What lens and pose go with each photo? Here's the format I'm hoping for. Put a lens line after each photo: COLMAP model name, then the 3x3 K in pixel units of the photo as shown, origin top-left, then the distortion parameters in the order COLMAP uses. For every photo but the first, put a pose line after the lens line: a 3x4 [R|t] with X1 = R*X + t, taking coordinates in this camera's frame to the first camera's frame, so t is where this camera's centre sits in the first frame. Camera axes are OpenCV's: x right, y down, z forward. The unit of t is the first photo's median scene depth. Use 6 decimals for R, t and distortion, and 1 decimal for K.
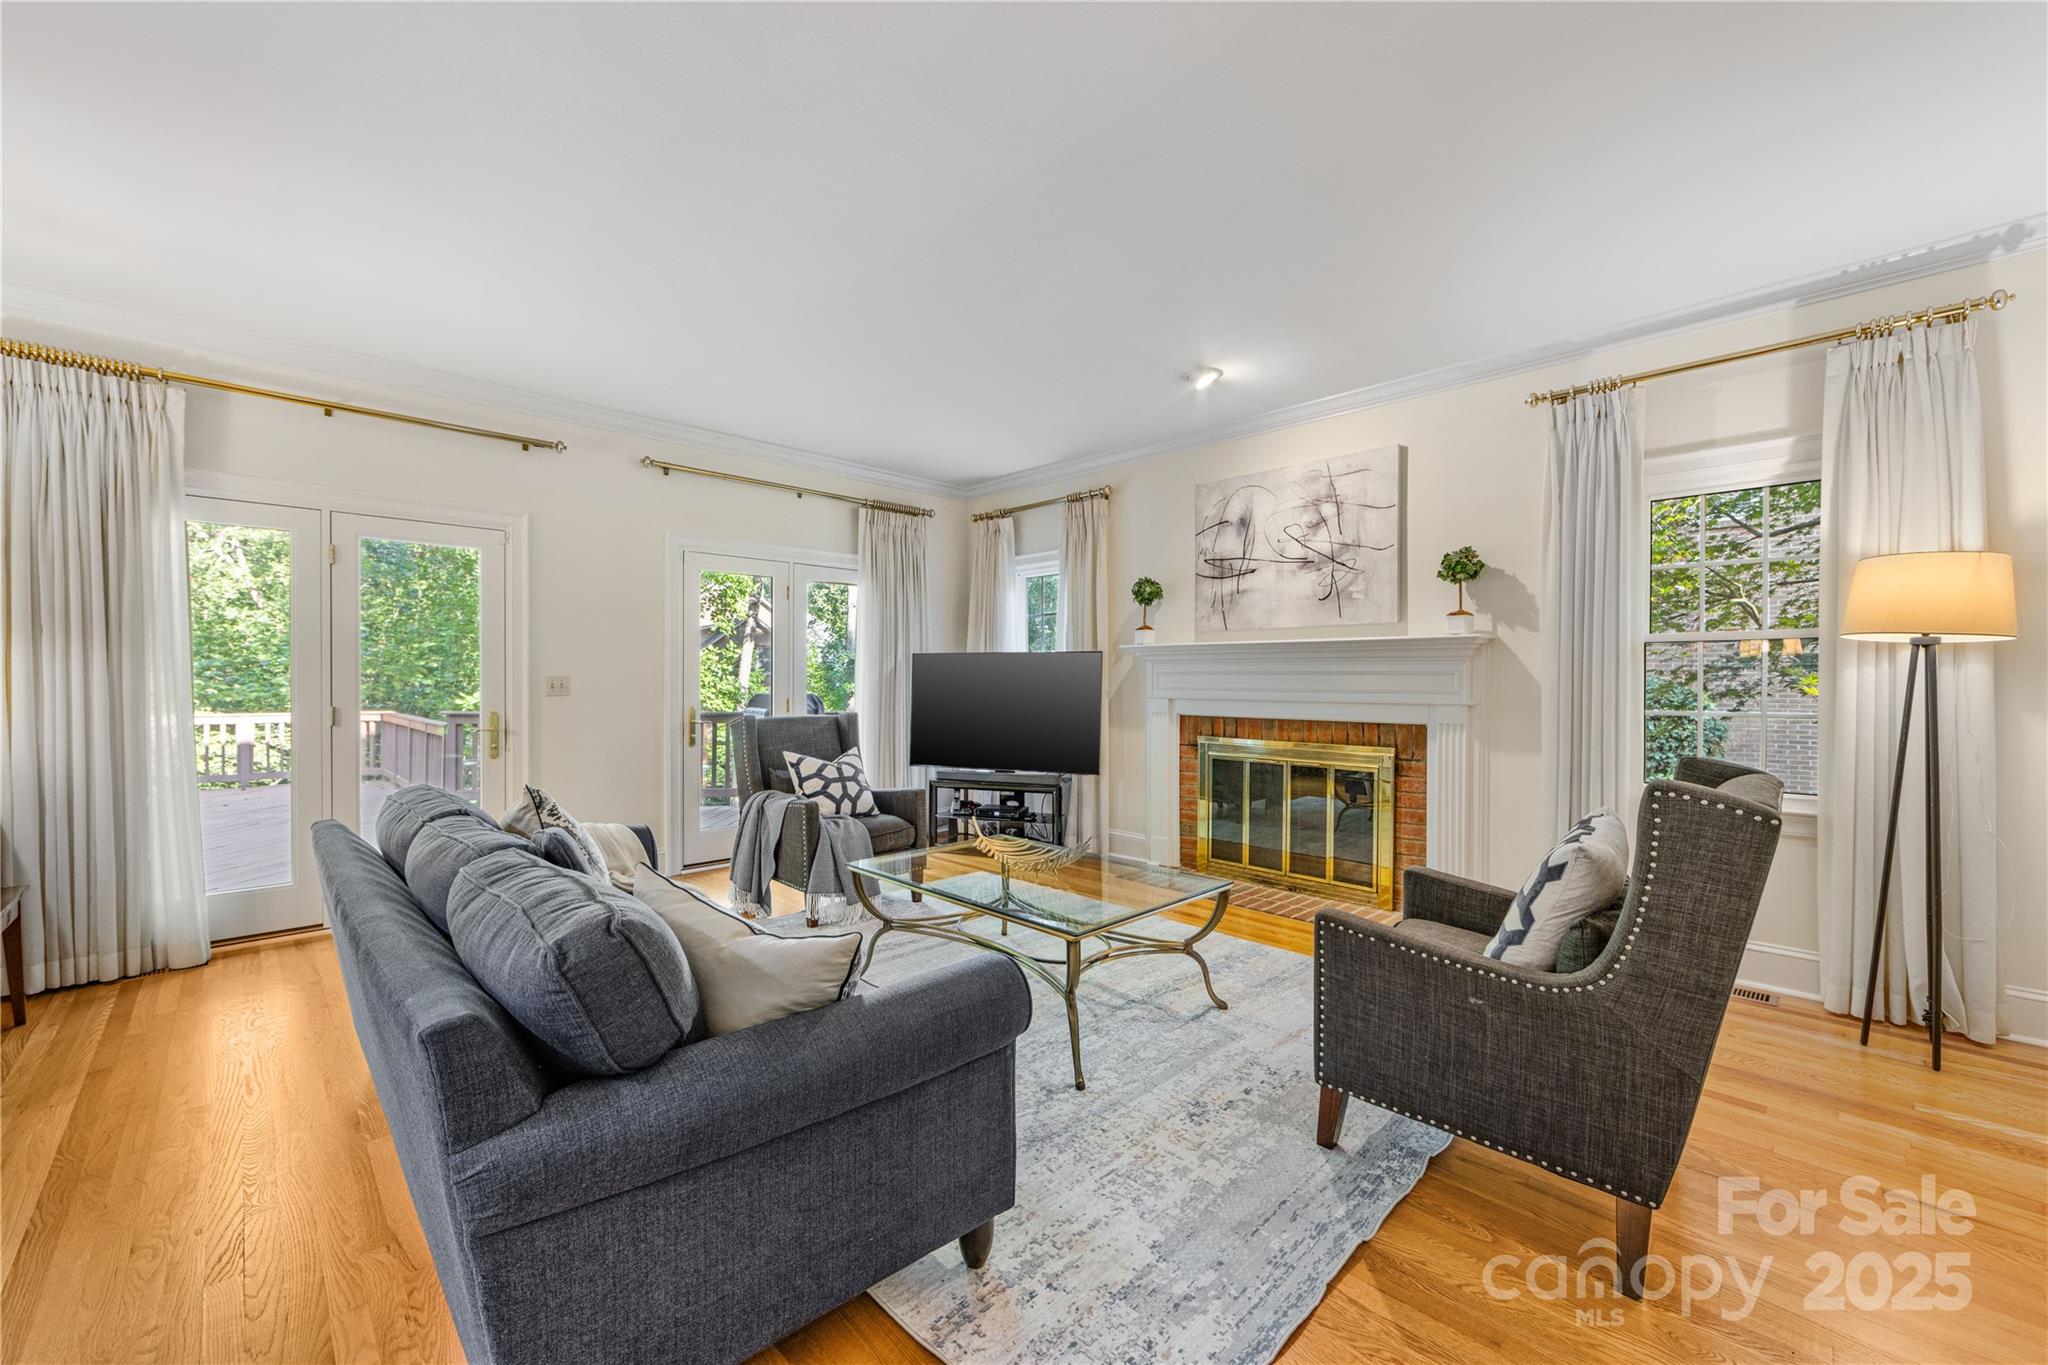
lens RADIAL K [[805.6, 0, 1032.3], [0, 805.6, 684.1], [0, 0, 1]] dist [-0.001842, -0.001198]
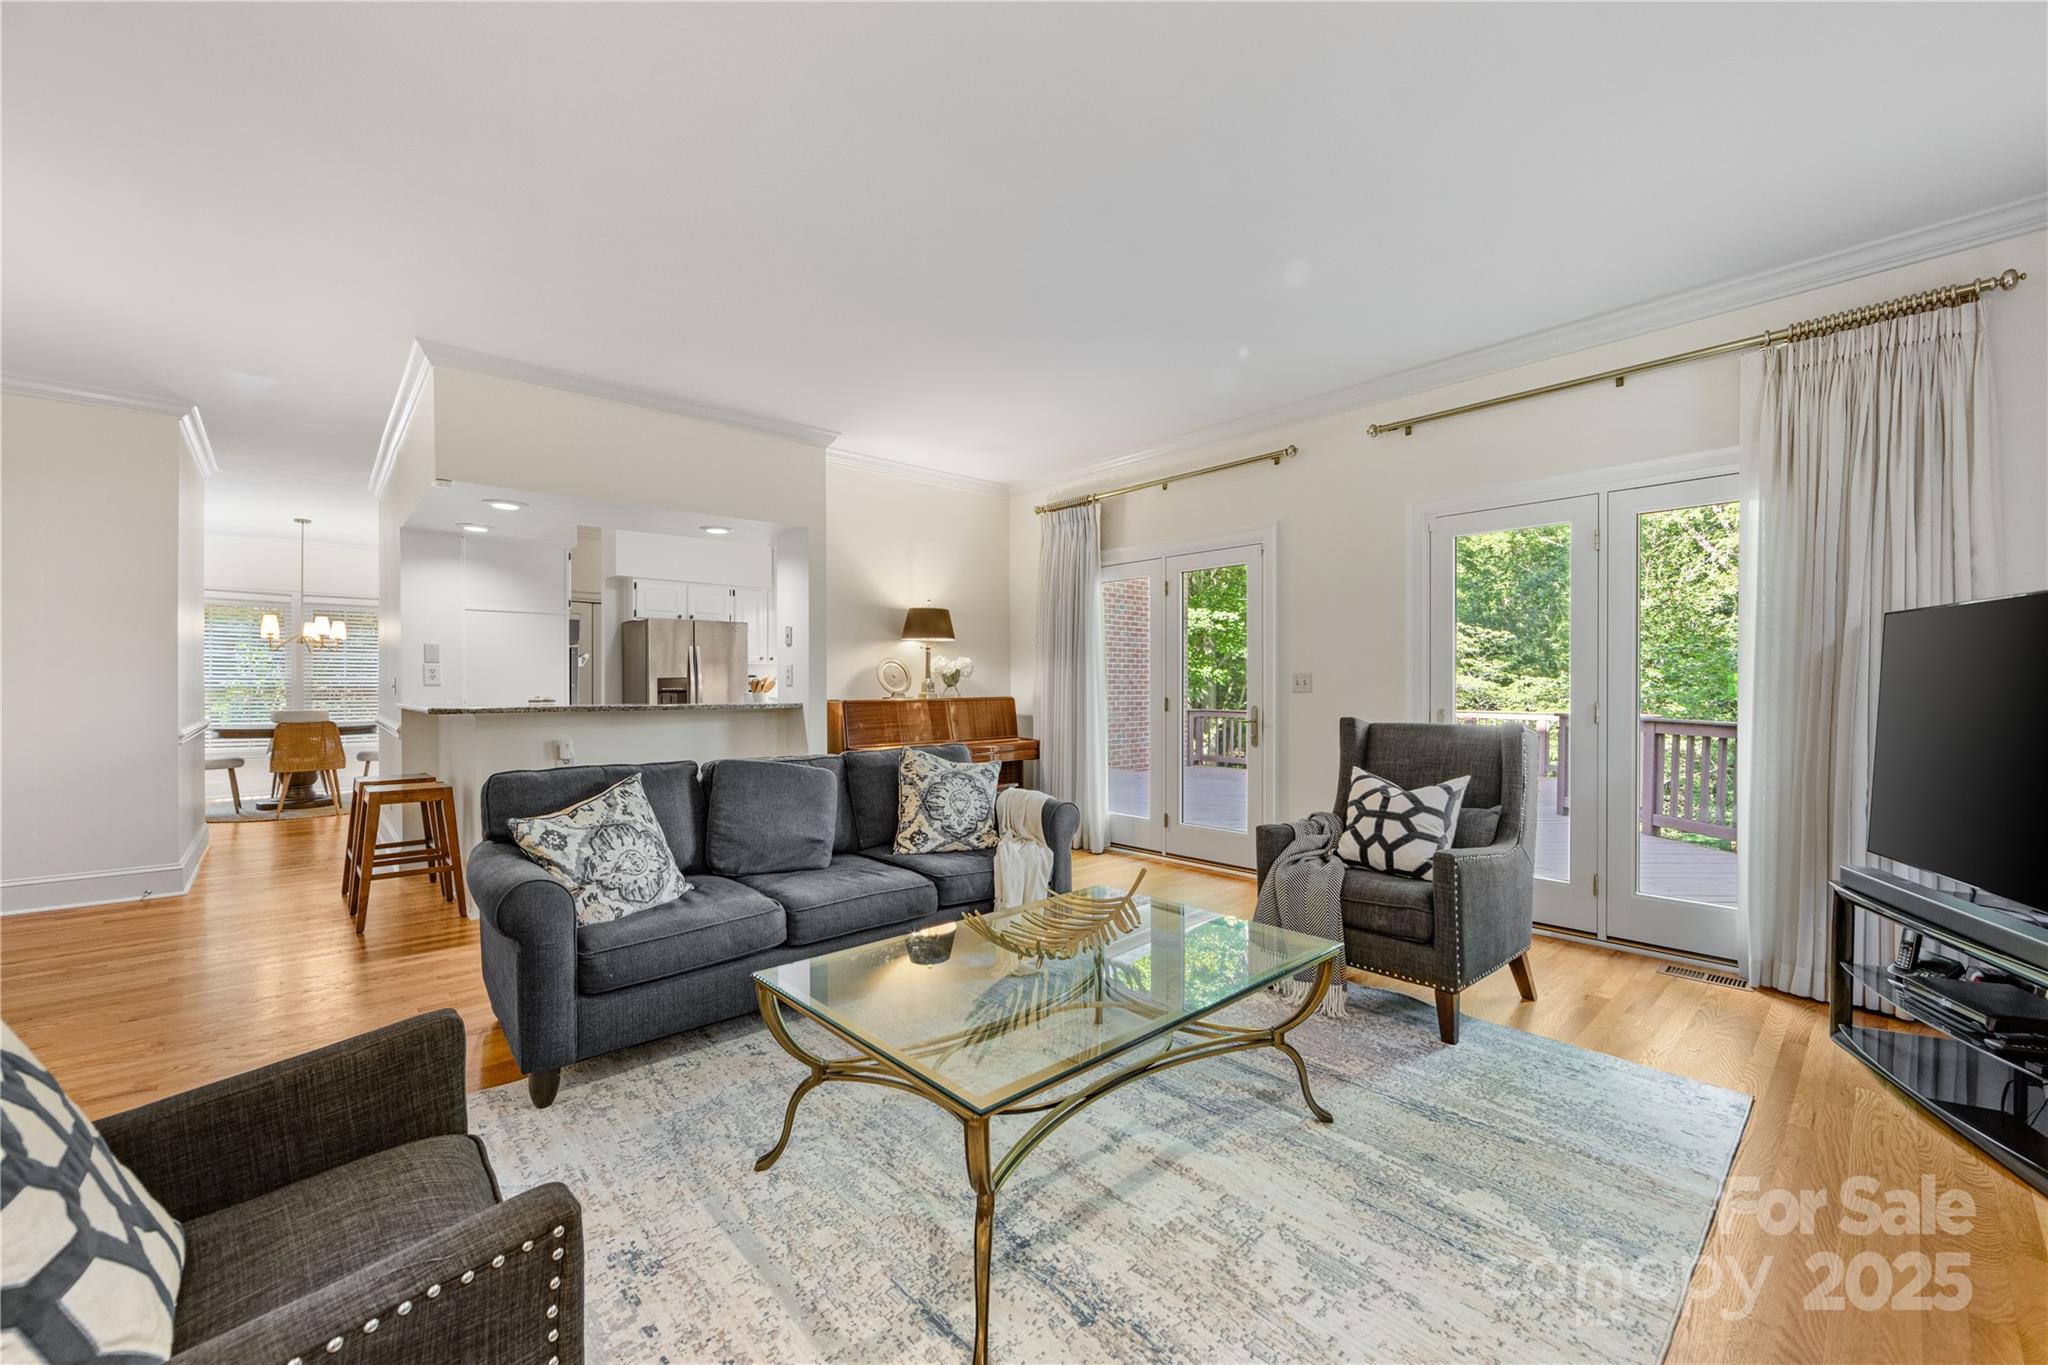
lens RADIAL K [[805.6, 0, 1019.1], [0, 805.6, 692.0], [0, 0, 1]] dist [-0.001842, -0.001198]
pose [[-0.047561, 0.007466, -0.998840, 0.473869], [0.000940, 0.999972, 0.007430, 0.006447], [0.998868, -0.000585, -0.047567, 0.719055]]
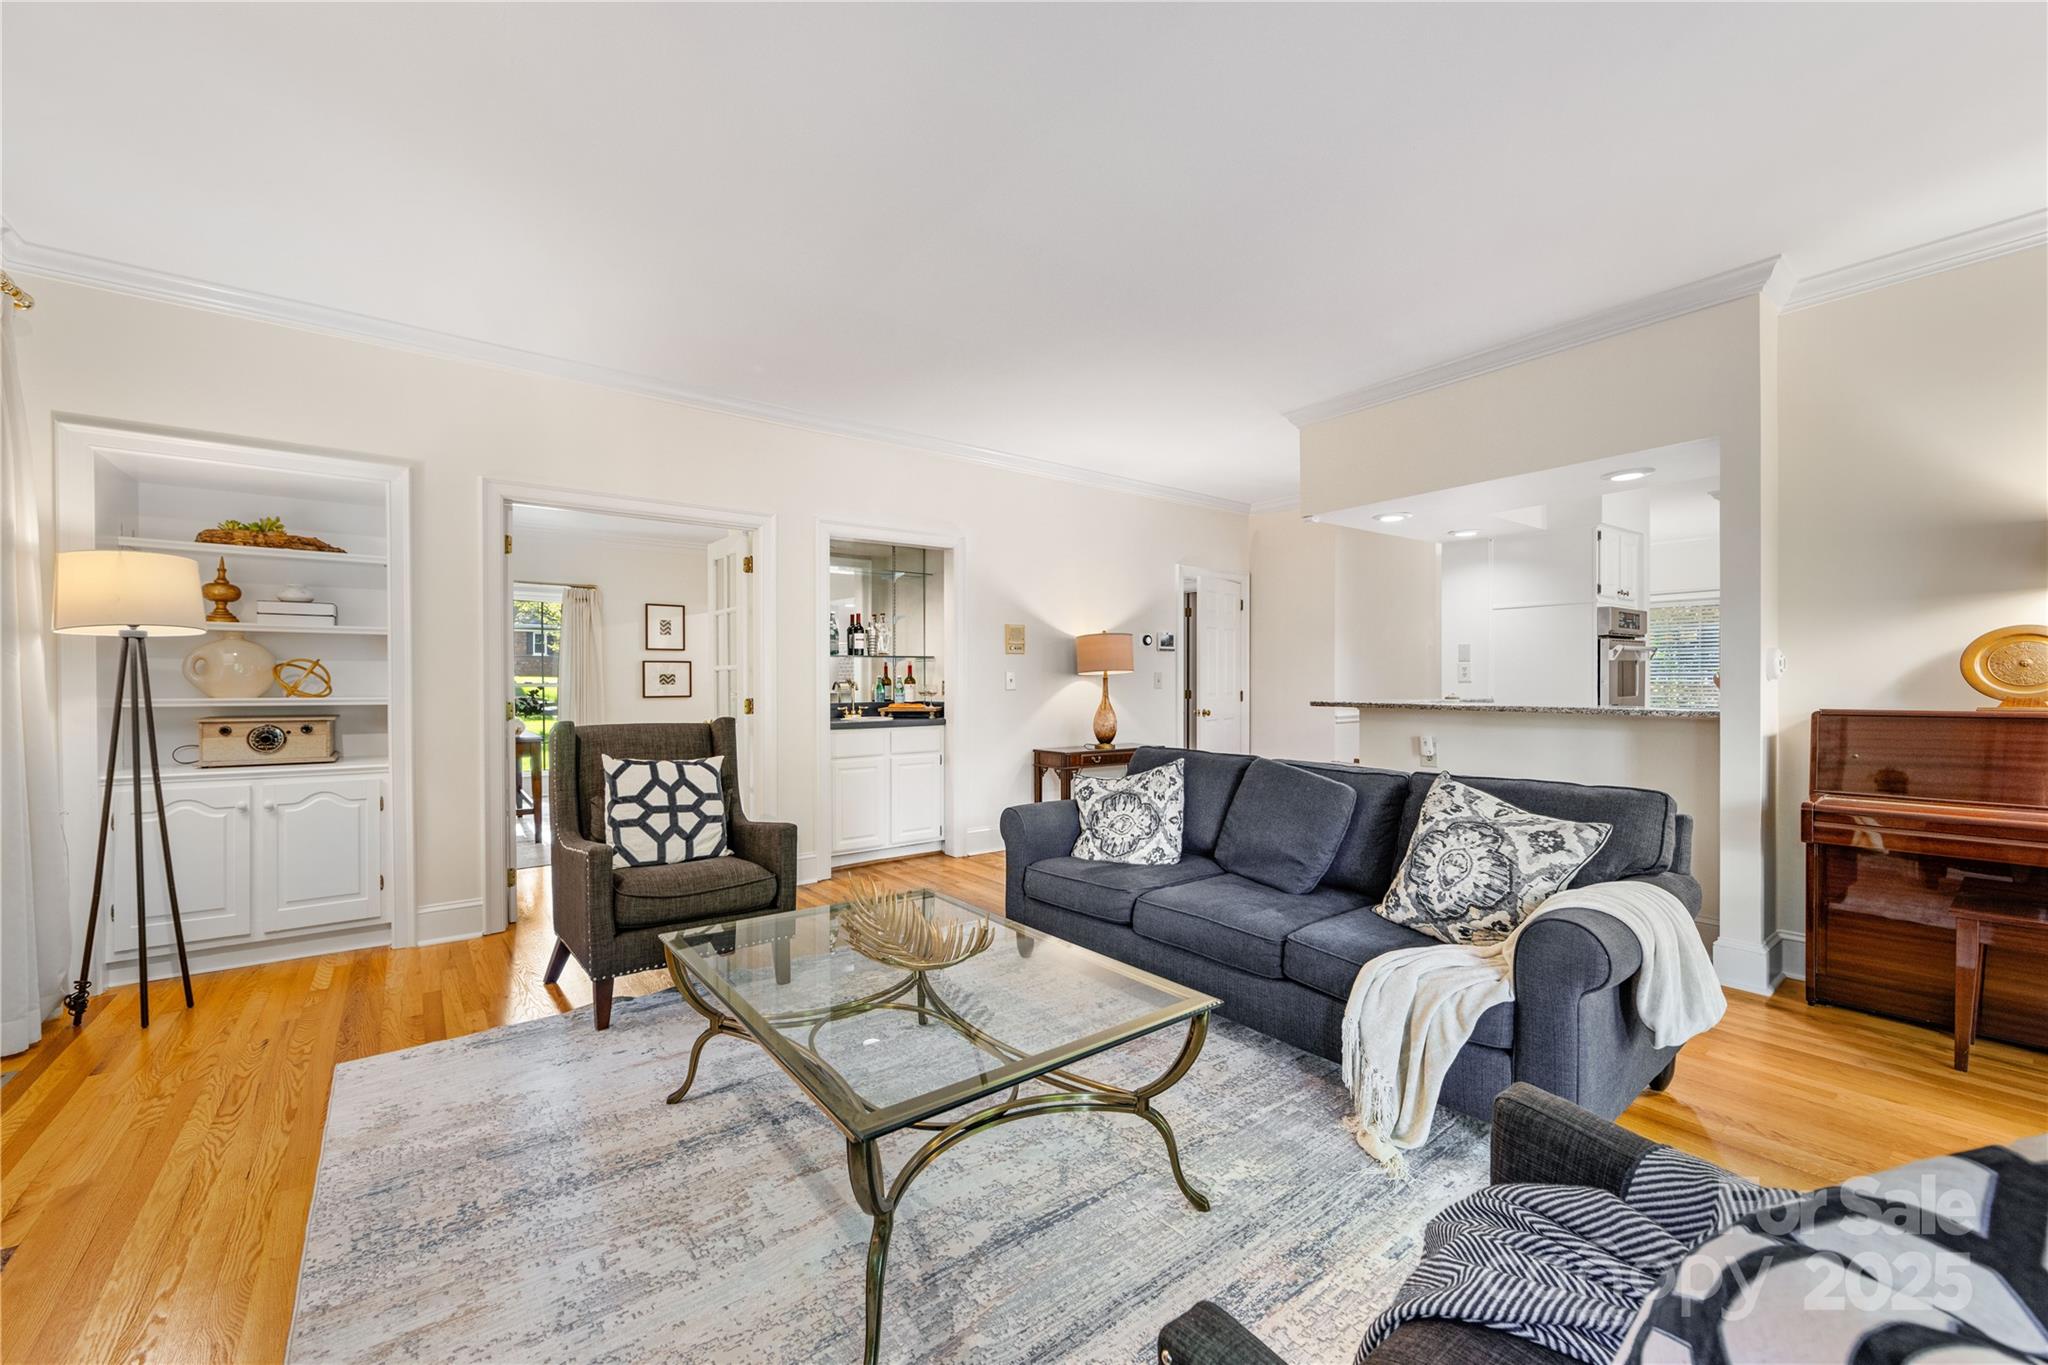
lens RADIAL K [[805.6, 0, 1018.5], [0, 805.6, 678.3], [0, 0, 1]] dist [-0.001842, -0.001198]
pose [[-0.992485, -0.004532, 0.122285, -0.122353], [-0.002660, 0.999877, 0.015464, -0.006811], [-0.122340, 0.015022, -0.992374, 1.175684]]
